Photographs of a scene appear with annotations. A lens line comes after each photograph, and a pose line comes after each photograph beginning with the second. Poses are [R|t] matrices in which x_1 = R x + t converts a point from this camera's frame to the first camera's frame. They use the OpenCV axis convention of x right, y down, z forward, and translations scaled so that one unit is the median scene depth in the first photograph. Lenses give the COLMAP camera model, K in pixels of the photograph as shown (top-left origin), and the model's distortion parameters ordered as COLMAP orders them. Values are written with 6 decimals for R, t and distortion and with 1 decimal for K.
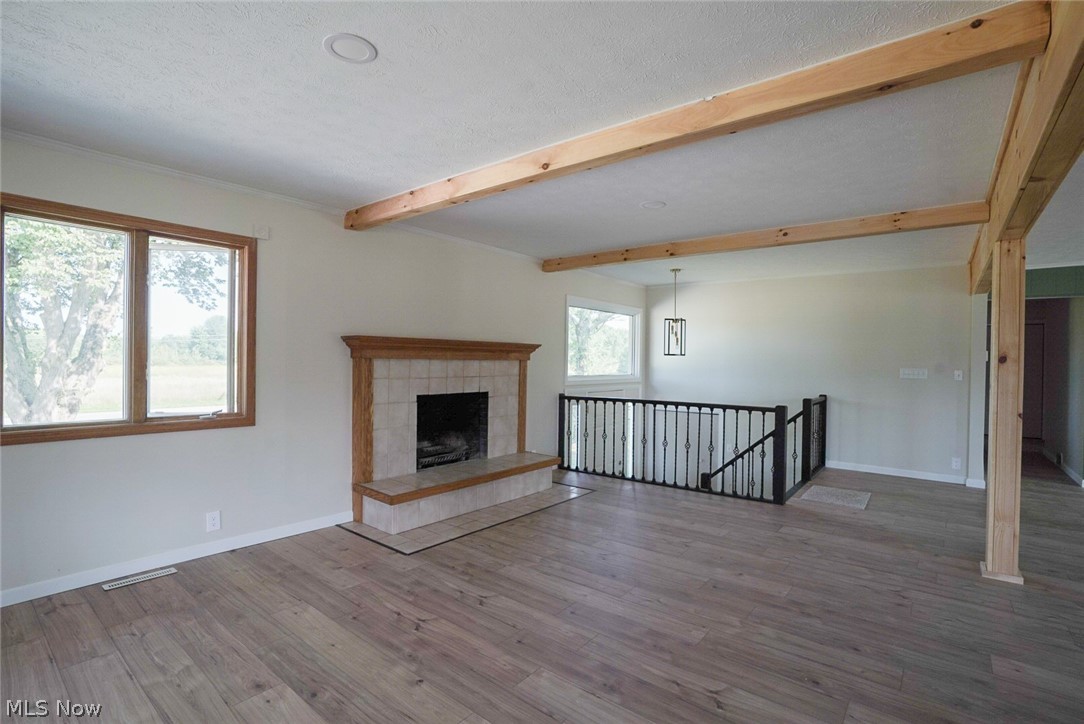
lens RADIAL K [[507.6, 0, 542.2], [0, 507.6, 361.6], [0, 0, 1]] dist [-0.038686, 0.005723]
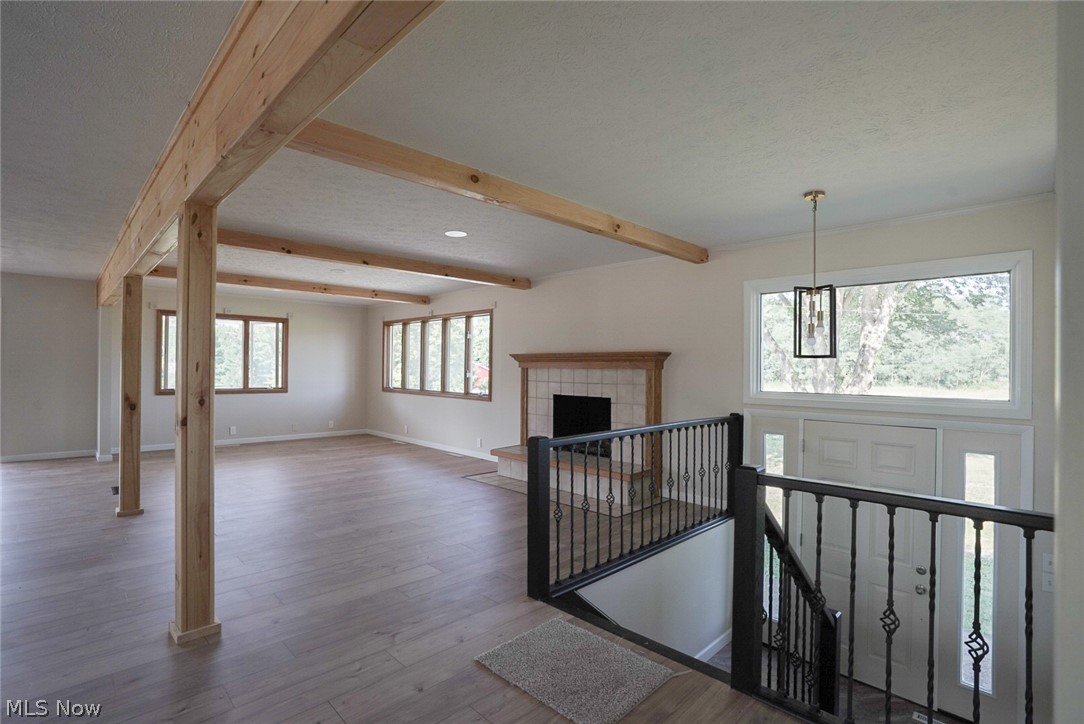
lens RADIAL K [[507.6, 0, 548.6], [0, 507.6, 365.0], [0, 0, 1]] dist [-0.038686, 0.005723]
pose [[-0.094532, -0.017666, -0.995365, 1.013627], [-0.012275, 0.999787, -0.016578, 0.008285], [0.995446, 0.010650, -0.094729, 0.989774]]
